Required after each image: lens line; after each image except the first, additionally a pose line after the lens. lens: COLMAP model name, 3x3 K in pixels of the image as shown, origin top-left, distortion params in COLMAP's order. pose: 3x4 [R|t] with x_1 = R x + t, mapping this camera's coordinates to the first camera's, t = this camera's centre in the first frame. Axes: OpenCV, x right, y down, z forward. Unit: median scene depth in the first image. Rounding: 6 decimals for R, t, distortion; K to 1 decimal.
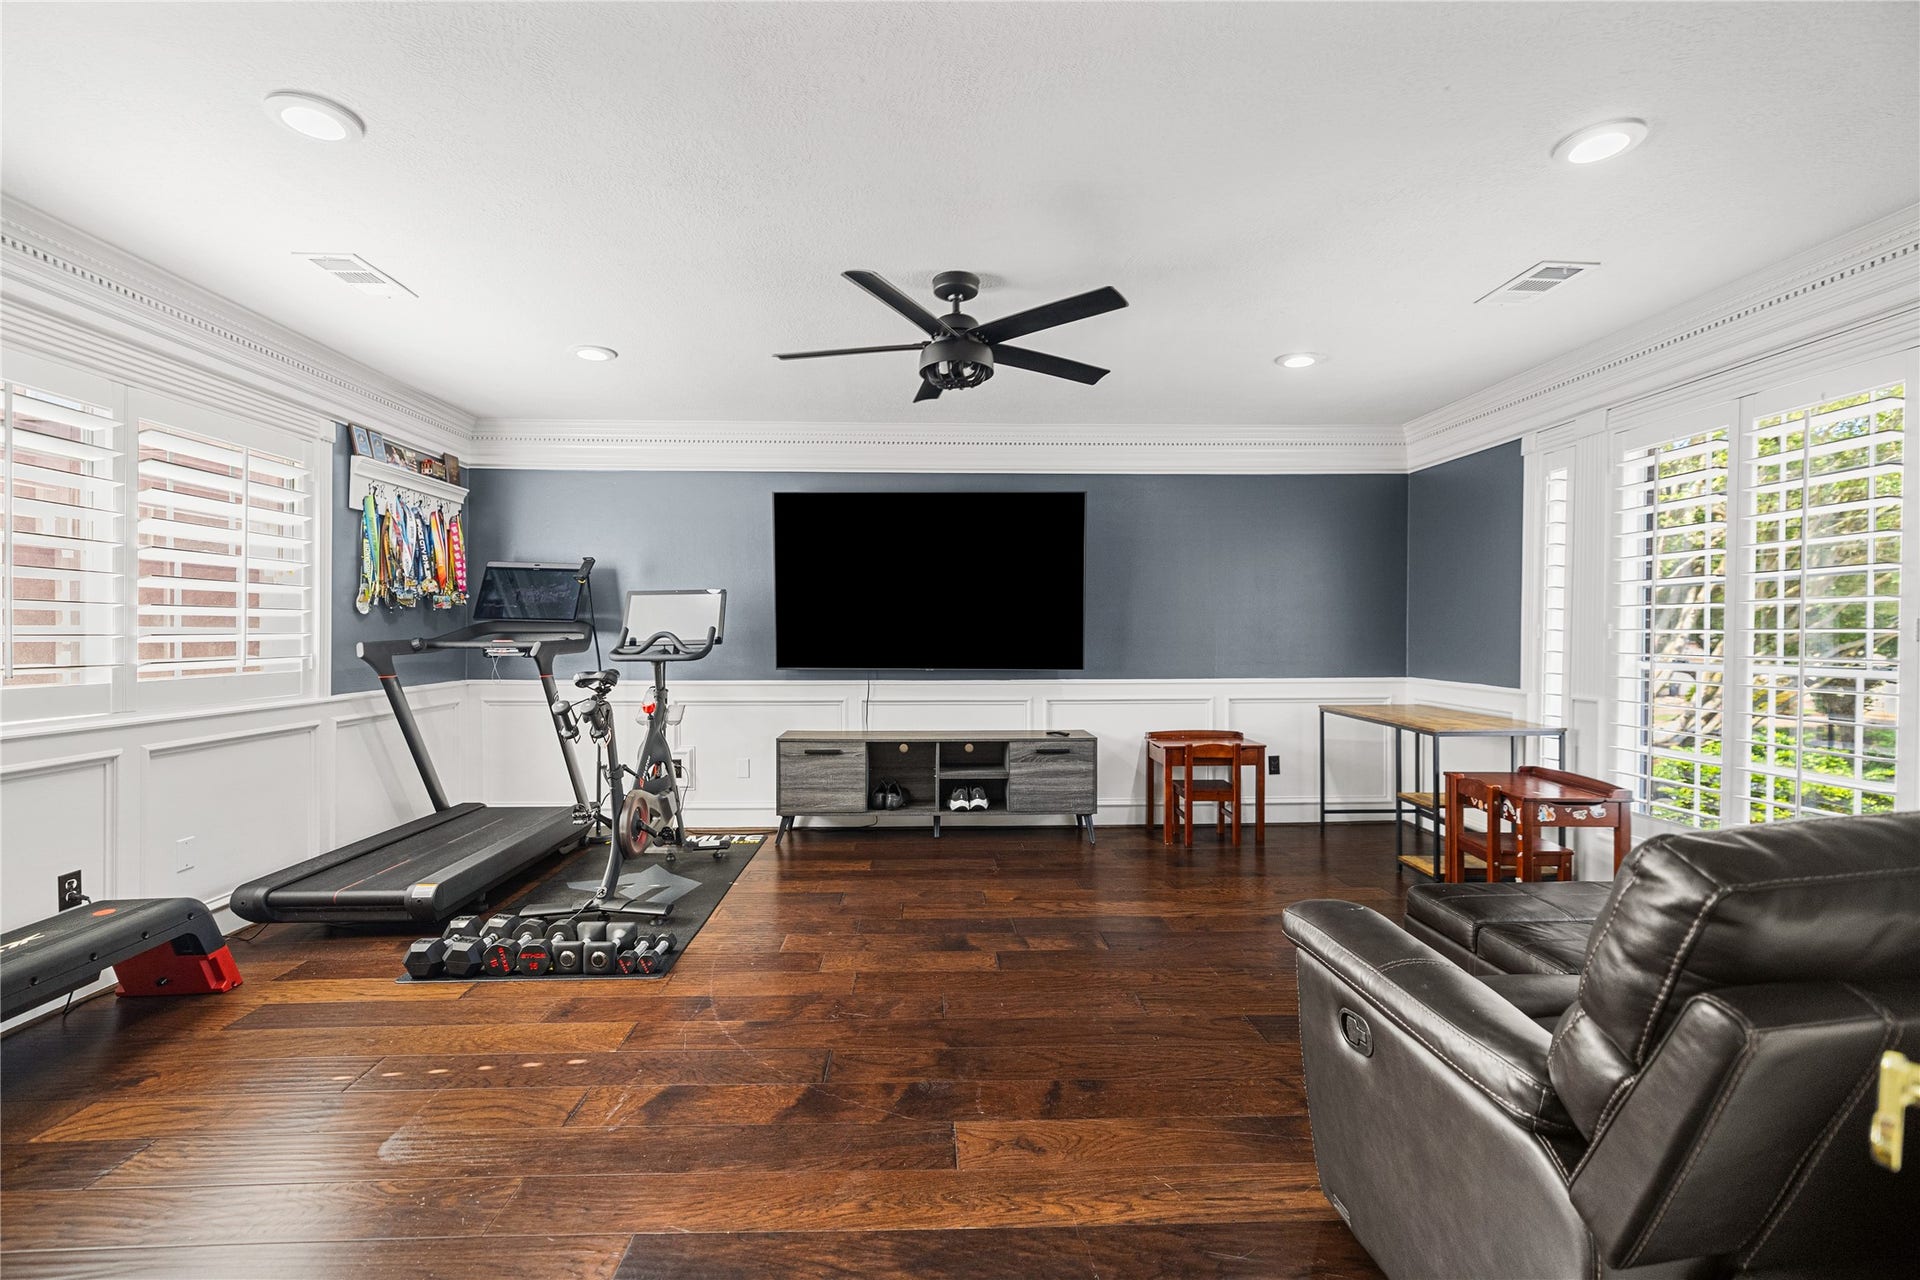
lens RADIAL K [[813.8, 0, 944.8], [0, 813.8, 631.2], [0, 0, 1]] dist [0.000524, 0.000218]
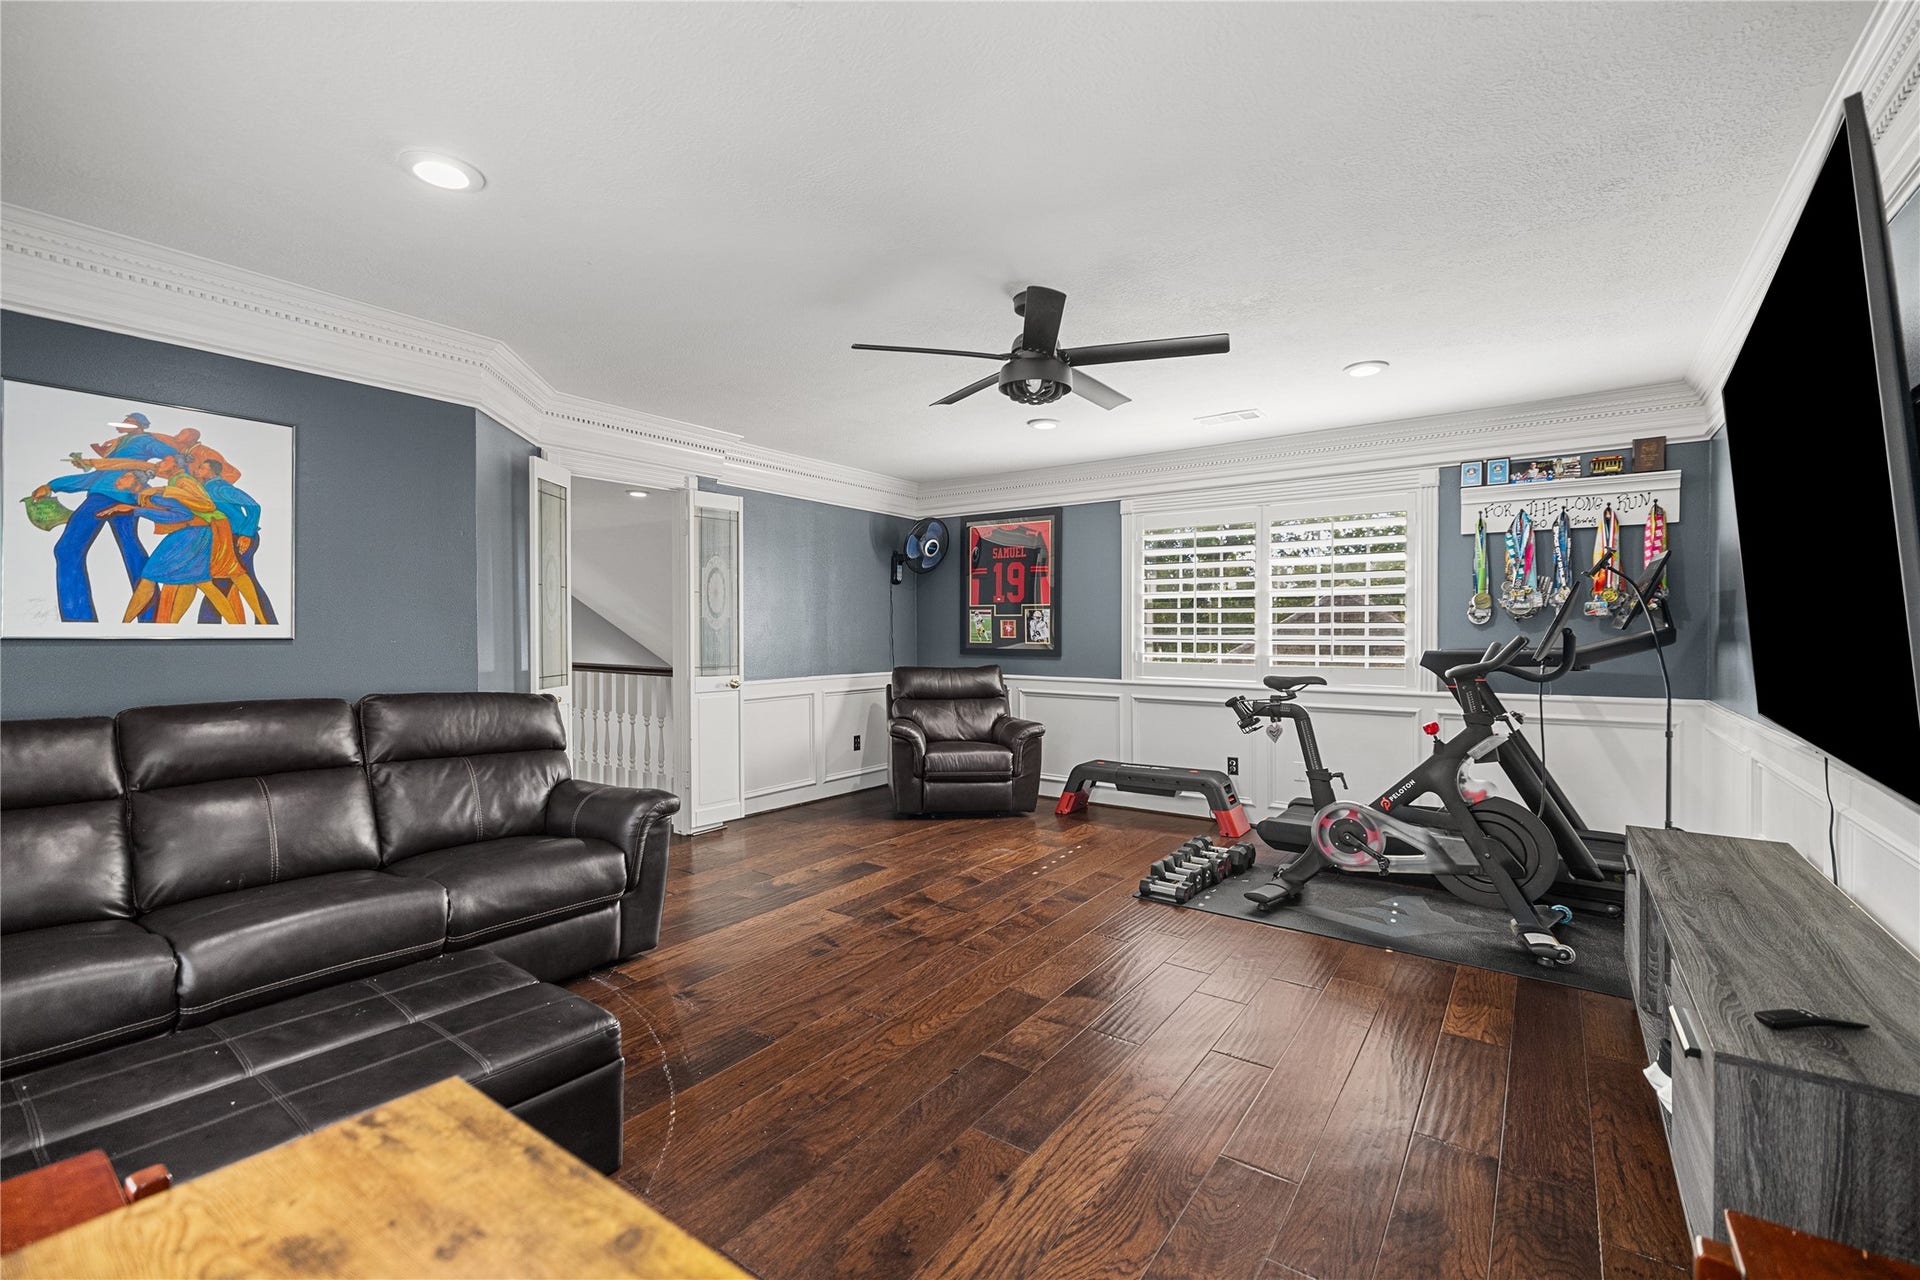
lens RADIAL K [[813.8, 0, 944.2], [0, 813.8, 638.6], [0, 0, 1]] dist [0.000524, 0.000218]
pose [[-0.610783, 0.004622, -0.791784, 0.952271], [-0.005061, 0.999940, 0.009741, -0.013102], [0.791782, 0.009957, -0.610723, 1.649002]]
